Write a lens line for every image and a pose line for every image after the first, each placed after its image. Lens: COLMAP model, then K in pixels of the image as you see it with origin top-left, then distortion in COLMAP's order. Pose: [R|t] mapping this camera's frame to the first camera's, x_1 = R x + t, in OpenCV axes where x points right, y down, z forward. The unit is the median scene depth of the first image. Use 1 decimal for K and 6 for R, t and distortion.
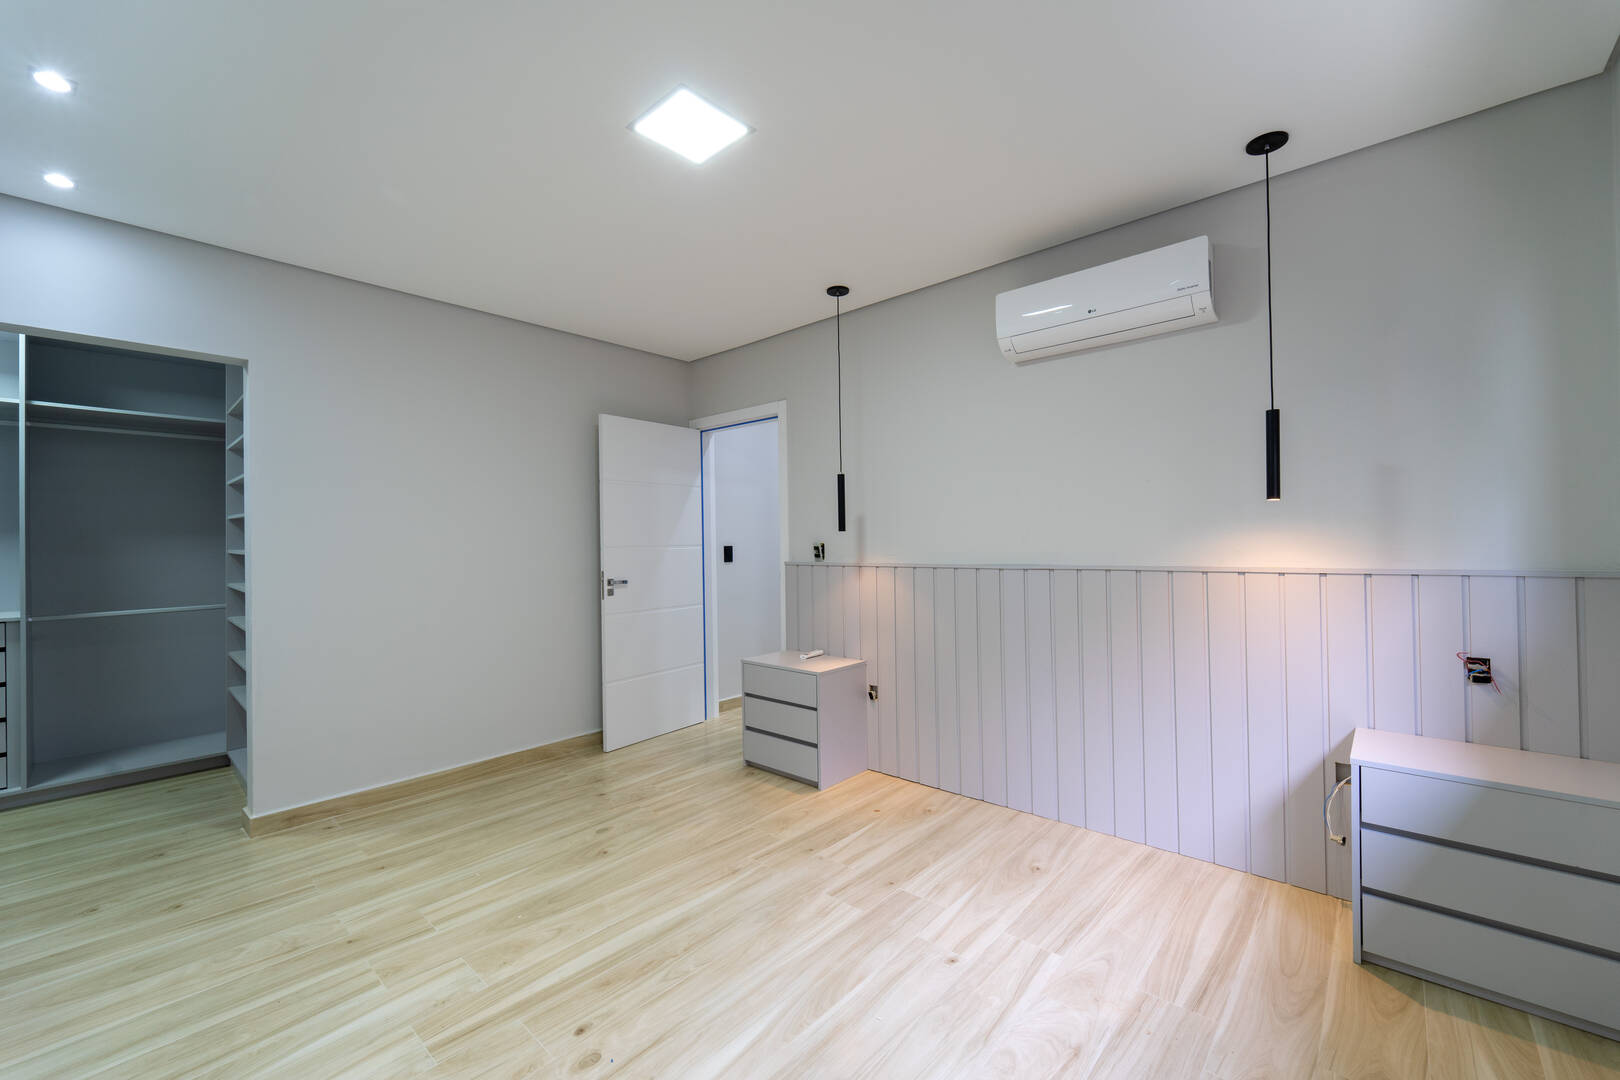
lens RADIAL K [[648.6, 0, 802.3], [0, 648.6, 536.8], [0, 0, 1]] dist [0.001464, -0.001552]
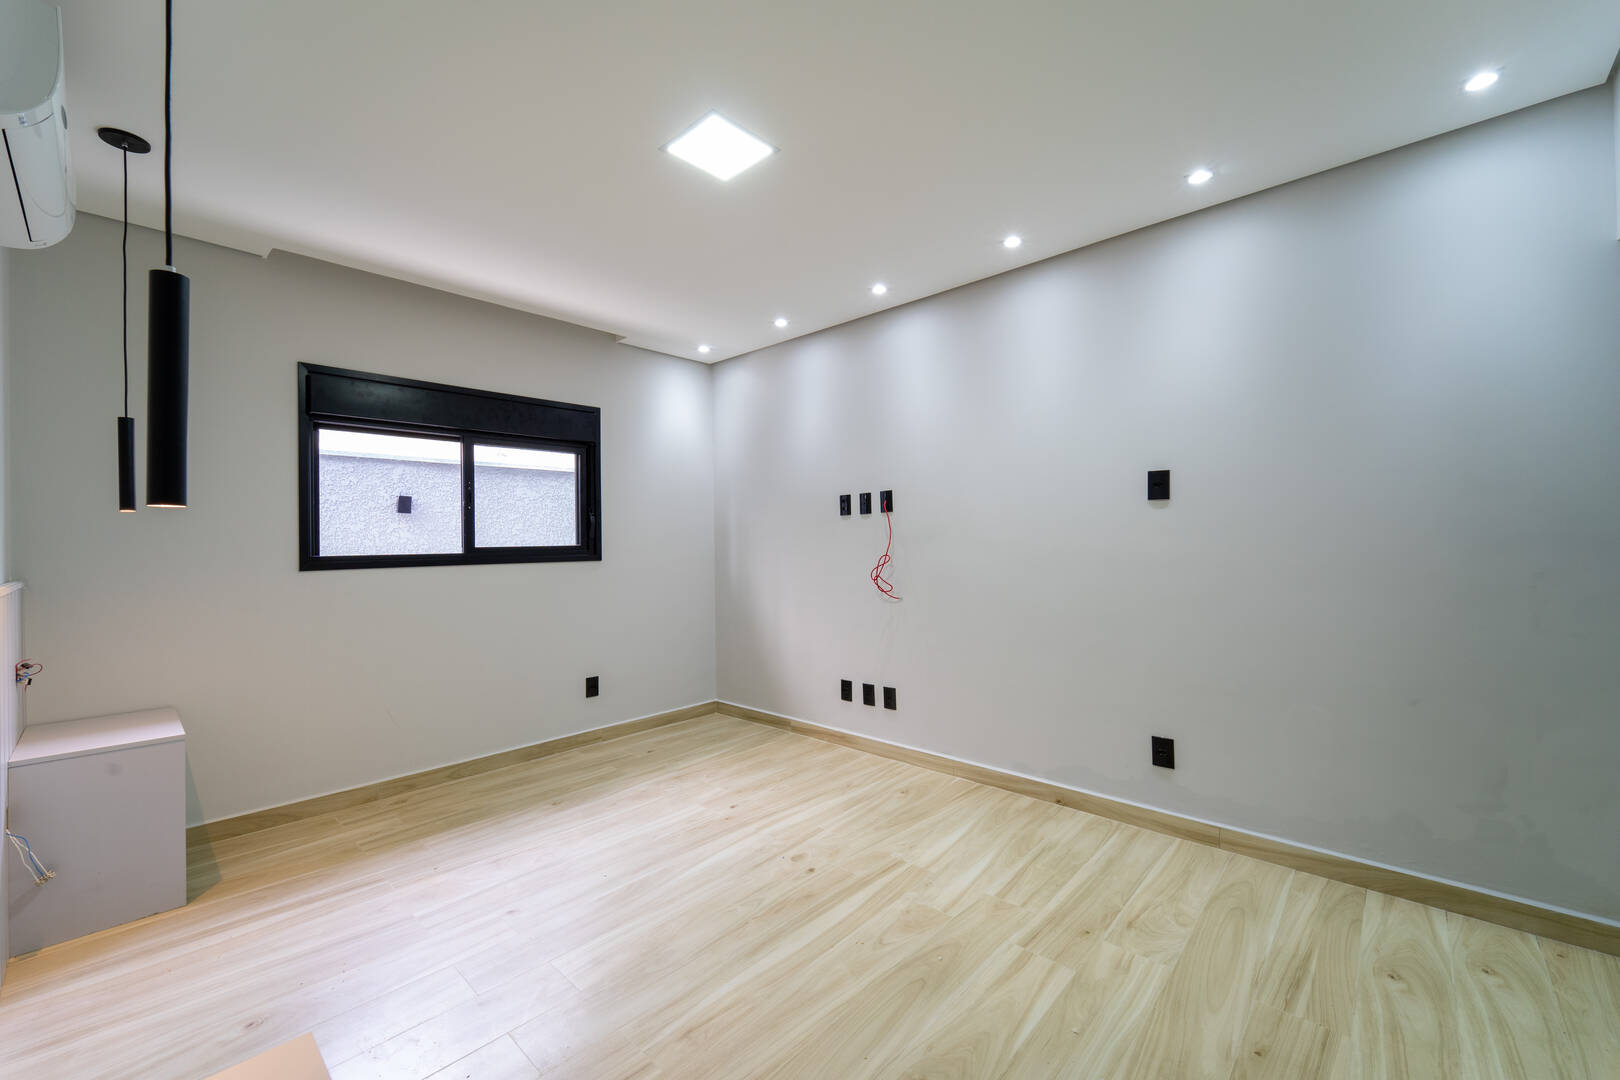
lens RADIAL K [[648.6, 0, 804.7], [0, 648.6, 541.2], [0, 0, 1]] dist [0.001464, -0.001552]
pose [[-0.999578, 0.028149, 0.007143, -0.257938], [0.028137, 0.999603, -0.001770, 0.016061], [-0.007190, -0.001568, -0.999973, 1.772151]]
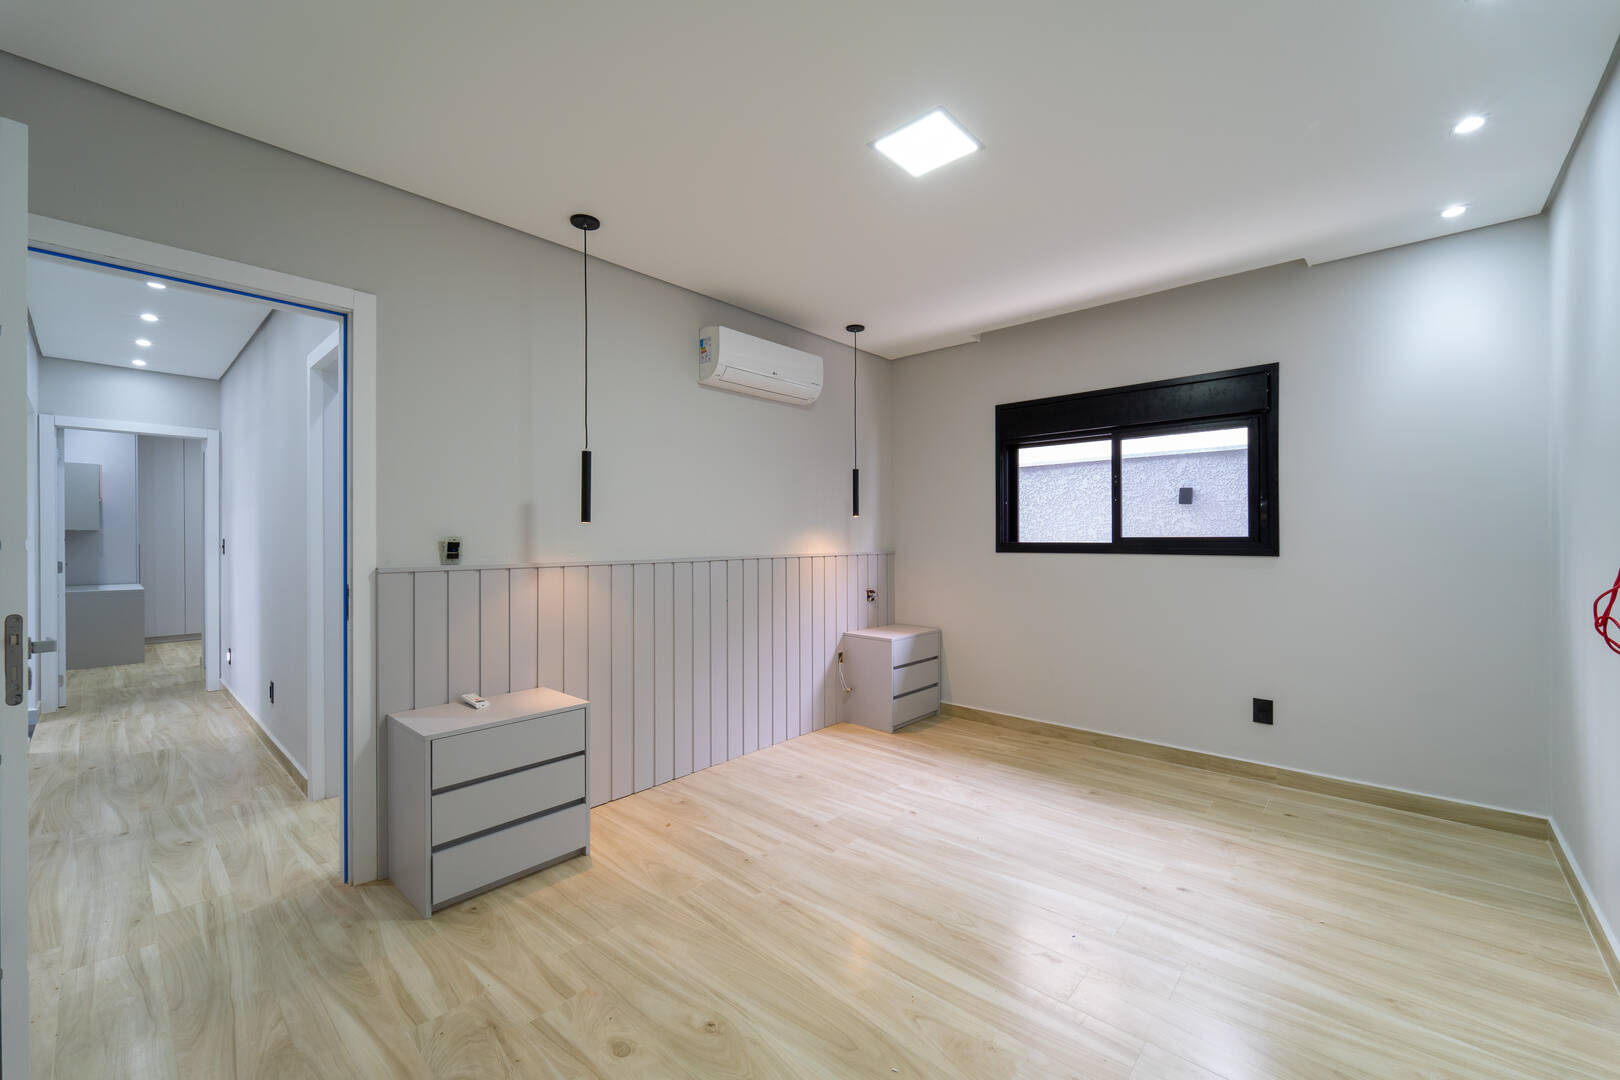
lens RADIAL K [[648.6, 0, 819.4], [0, 648.6, 538.4], [0, 0, 1]] dist [0.001464, -0.001552]
pose [[-0.011560, 0.014257, 0.999832, -1.061219], [-0.000559, 0.999898, -0.014265, 0.032439], [-0.999933, -0.000724, -0.011551, 1.025214]]
